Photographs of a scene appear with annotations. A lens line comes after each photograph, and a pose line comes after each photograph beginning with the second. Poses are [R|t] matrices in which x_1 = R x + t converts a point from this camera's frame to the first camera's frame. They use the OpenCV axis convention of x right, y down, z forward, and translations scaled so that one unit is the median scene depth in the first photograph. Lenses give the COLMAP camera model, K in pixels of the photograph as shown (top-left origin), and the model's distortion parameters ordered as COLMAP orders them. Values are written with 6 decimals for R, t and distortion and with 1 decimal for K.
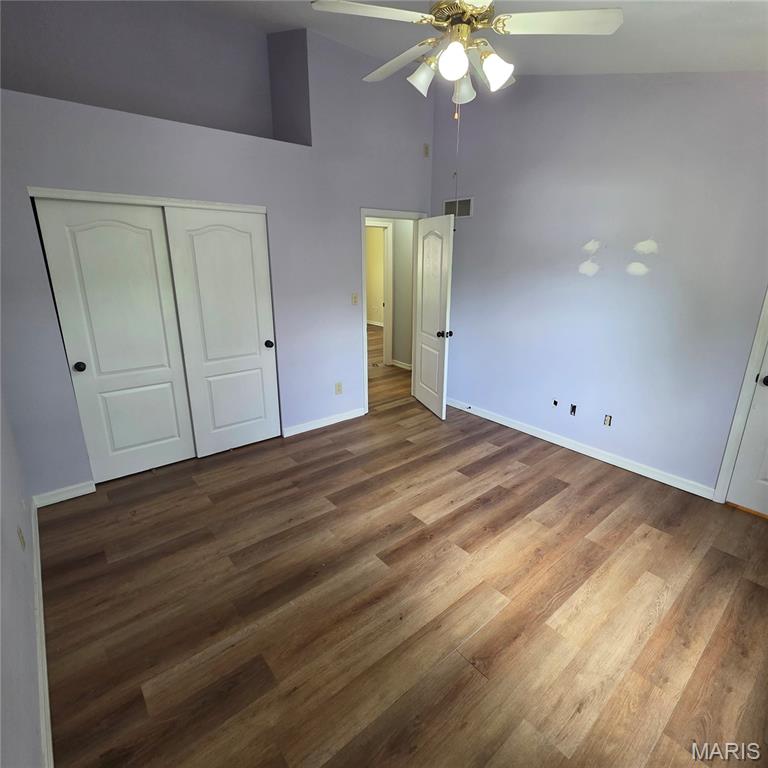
lens RADIAL K [[419.1, 0, 392.6], [0, 419.1, 377.9], [0, 0, 1]] dist [0.002855, -0.000586]
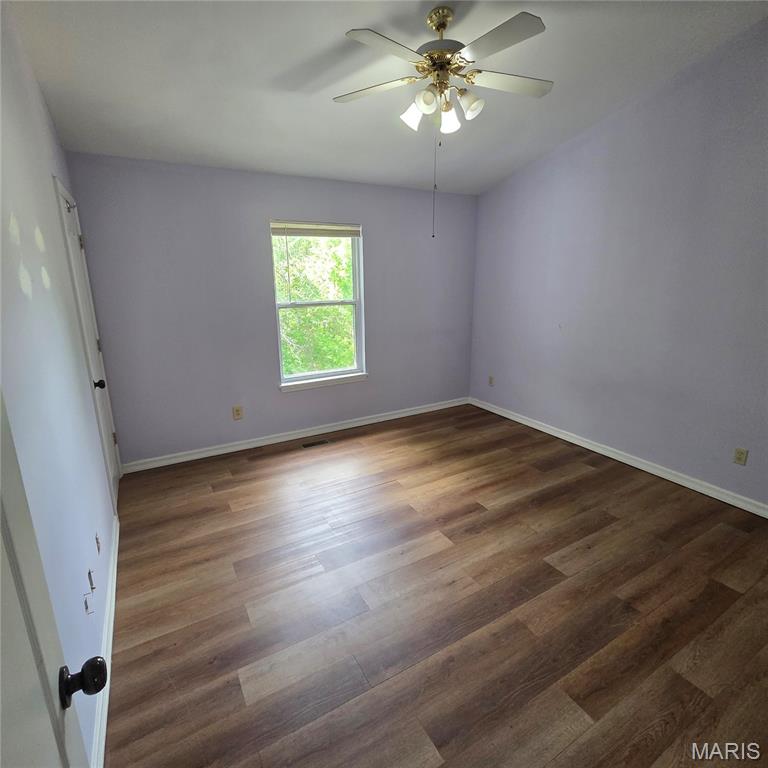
lens RADIAL K [[419.1, 0, 392.6], [0, 419.1, 377.9], [0, 0, 1]] dist [0.002855, -0.000586]
pose [[-0.985331, -0.043335, 0.165059, 0.043194], [0.046358, 0.862881, 0.503277, -0.473909], [-0.164236, 0.503546, -0.848214, 1.717486]]
